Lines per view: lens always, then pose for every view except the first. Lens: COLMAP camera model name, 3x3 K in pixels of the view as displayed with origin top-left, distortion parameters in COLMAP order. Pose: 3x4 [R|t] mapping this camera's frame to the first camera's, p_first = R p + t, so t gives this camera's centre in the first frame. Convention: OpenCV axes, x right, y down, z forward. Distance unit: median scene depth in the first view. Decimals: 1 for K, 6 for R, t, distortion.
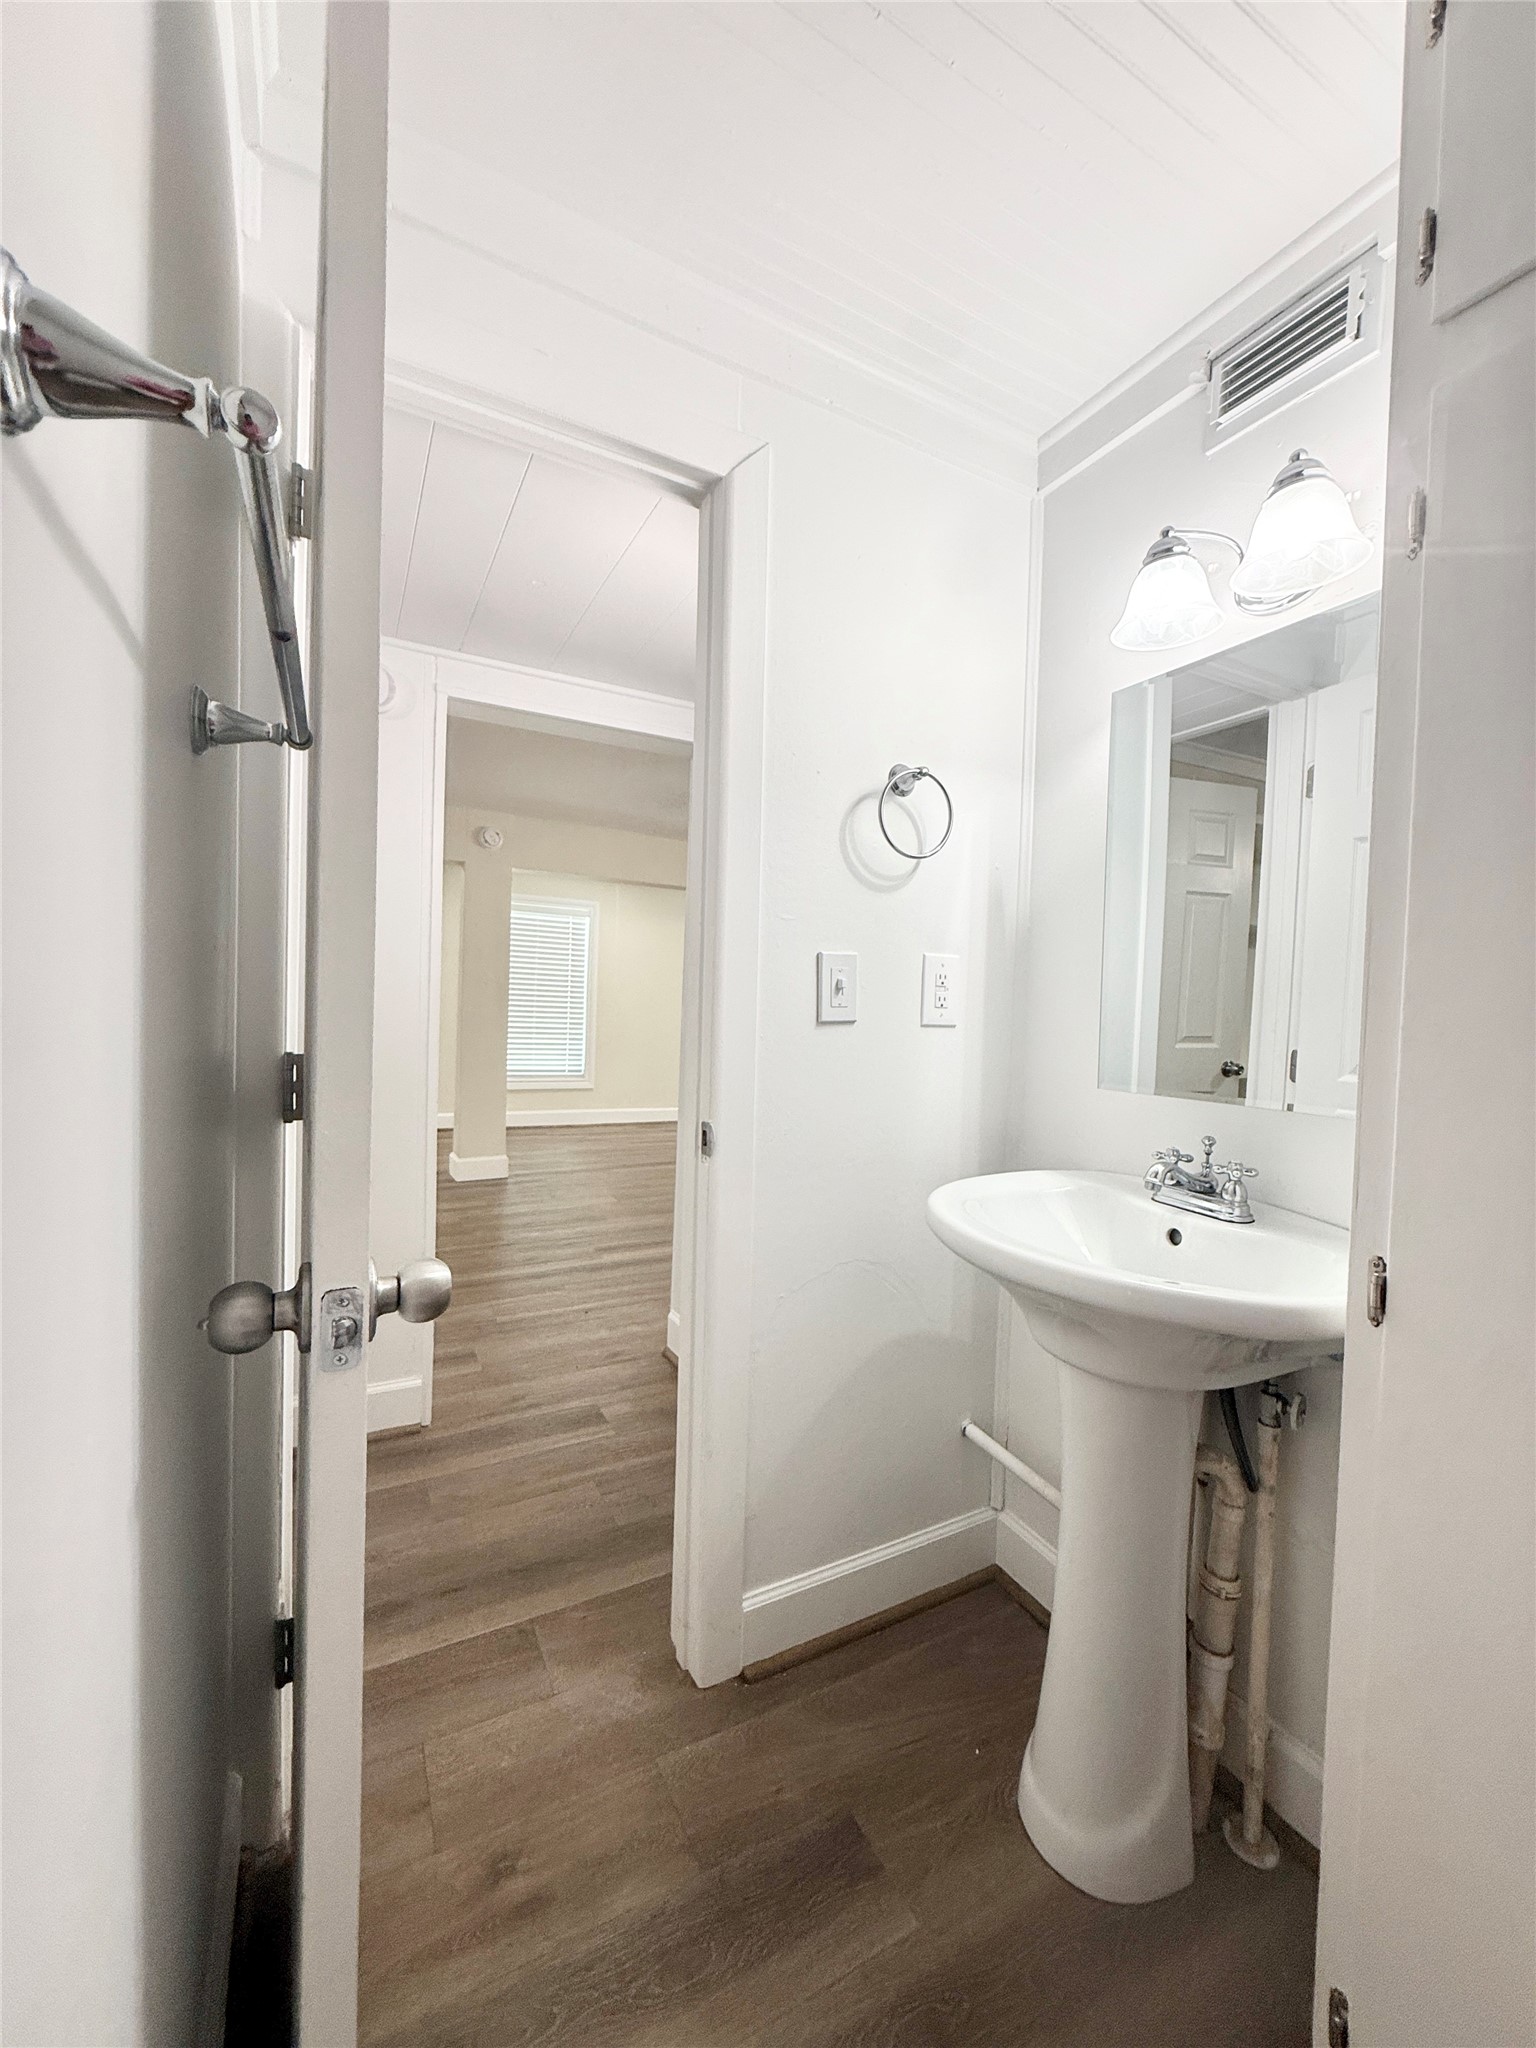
lens RADIAL K [[815.8, 0, 768.0], [0, 815.8, 1024.0], [0, 0, 1]] dist [0.000527, -0.000438]
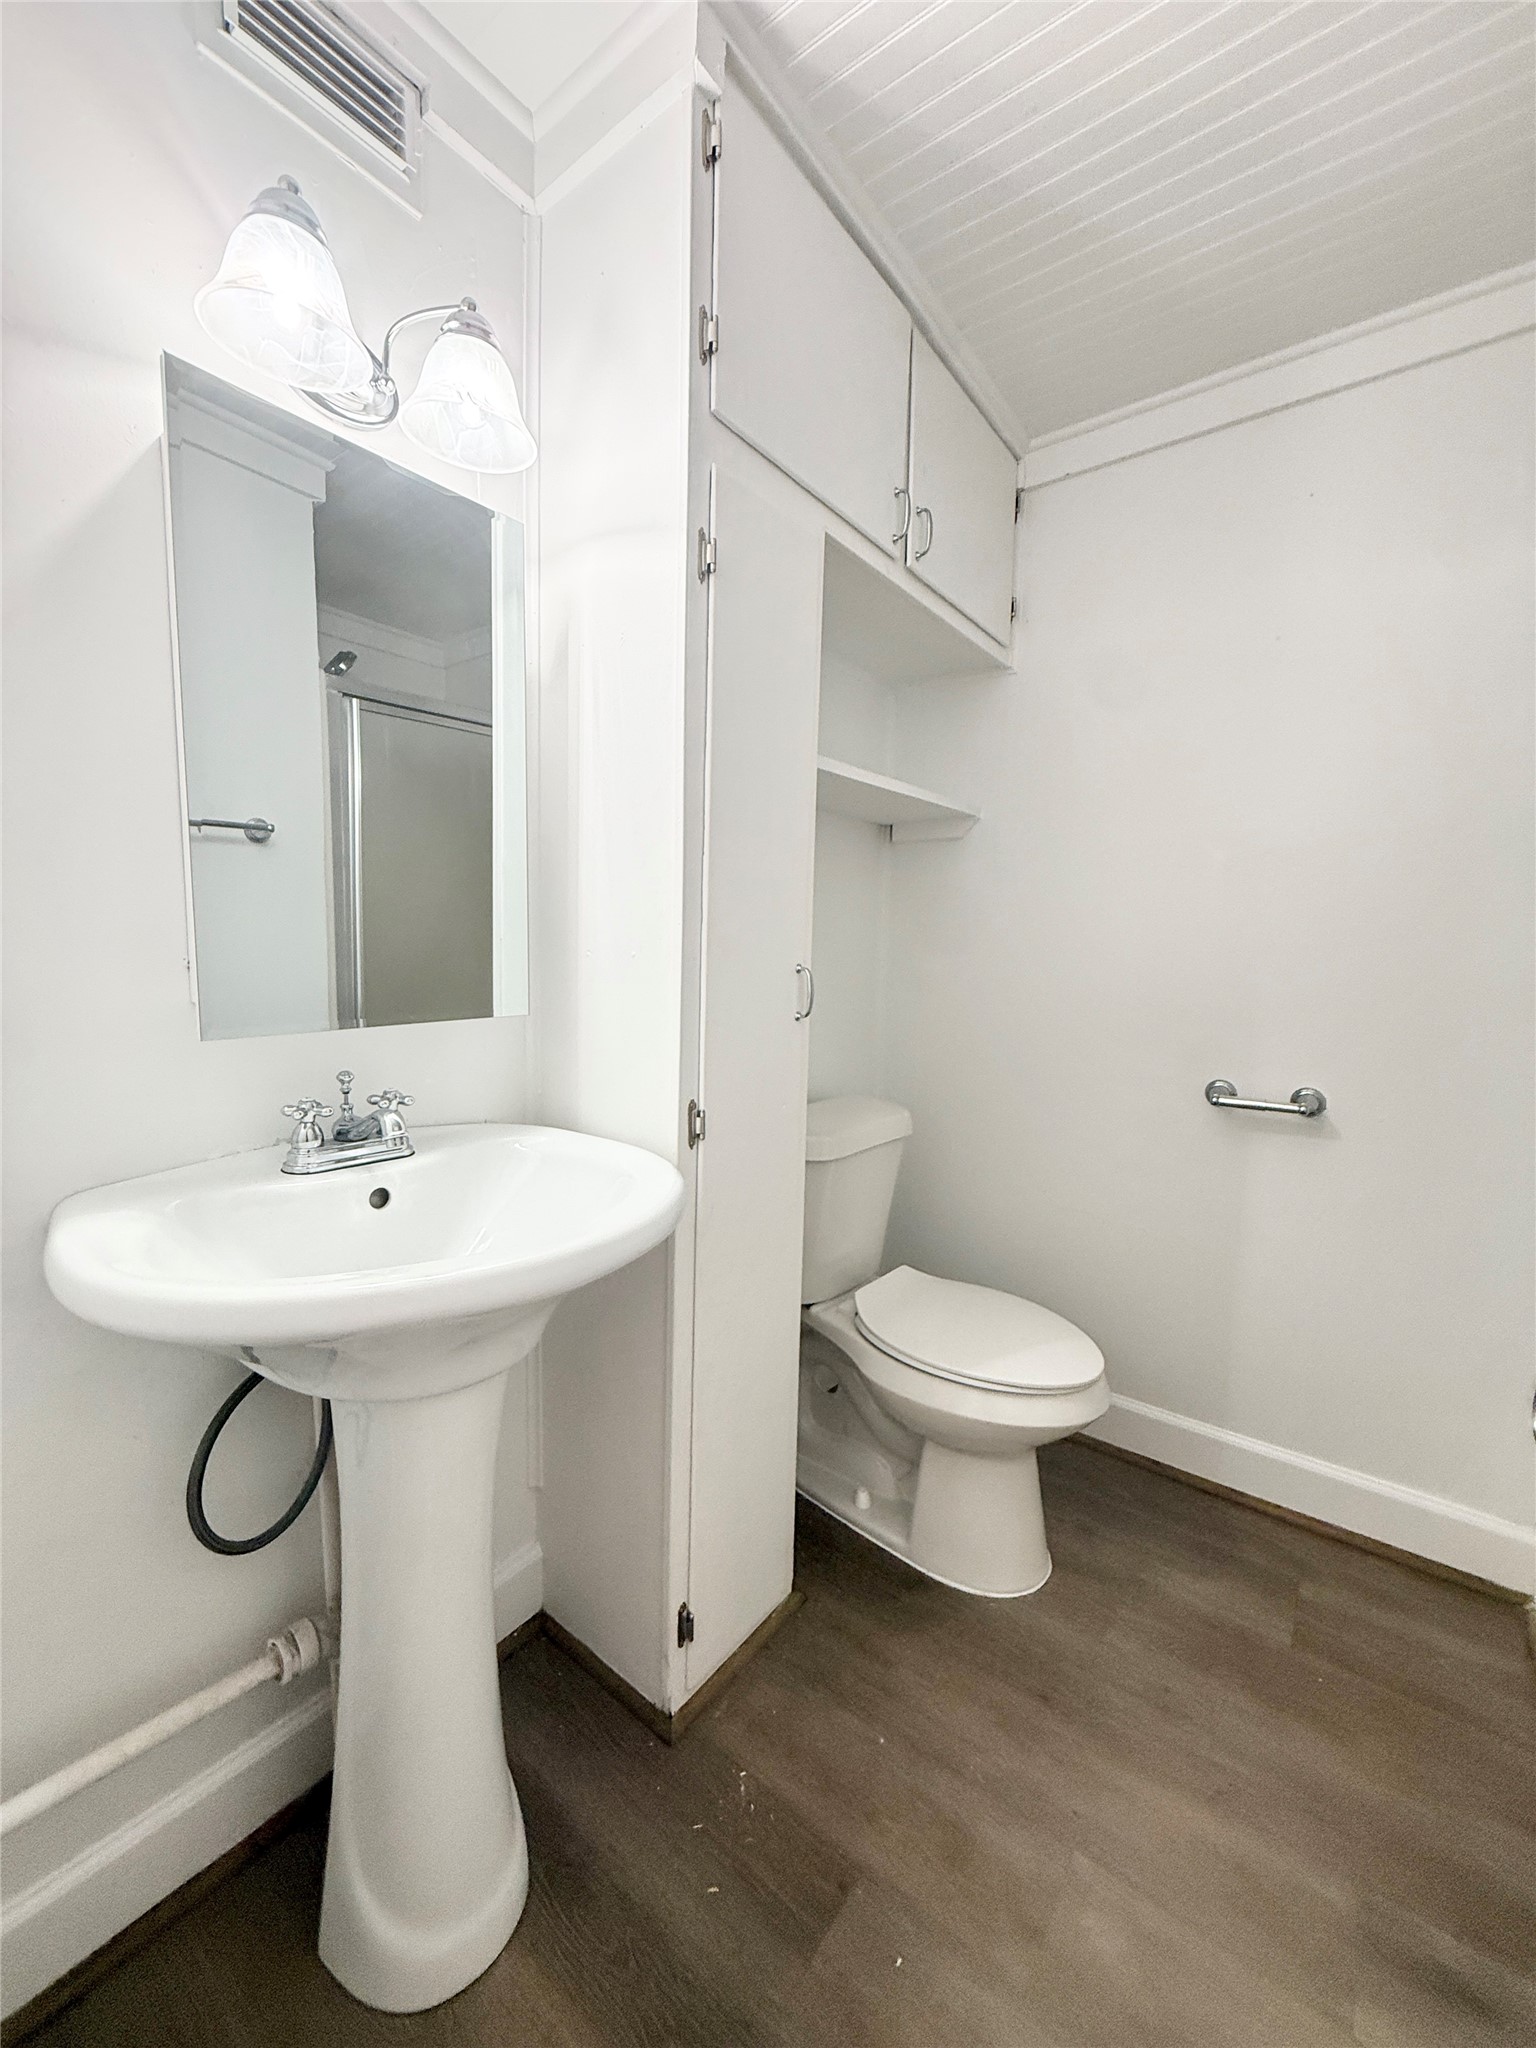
lens RADIAL K [[815.8, 0, 768.0], [0, 815.8, 1024.0], [0, 0, 1]] dist [0.000527, -0.000438]
pose [[-0.417448, -0.130295, 0.899311, -0.359616], [-0.009250, 0.990225, 0.139173, -0.025653], [-0.908654, 0.049779, -0.414573, 0.958847]]
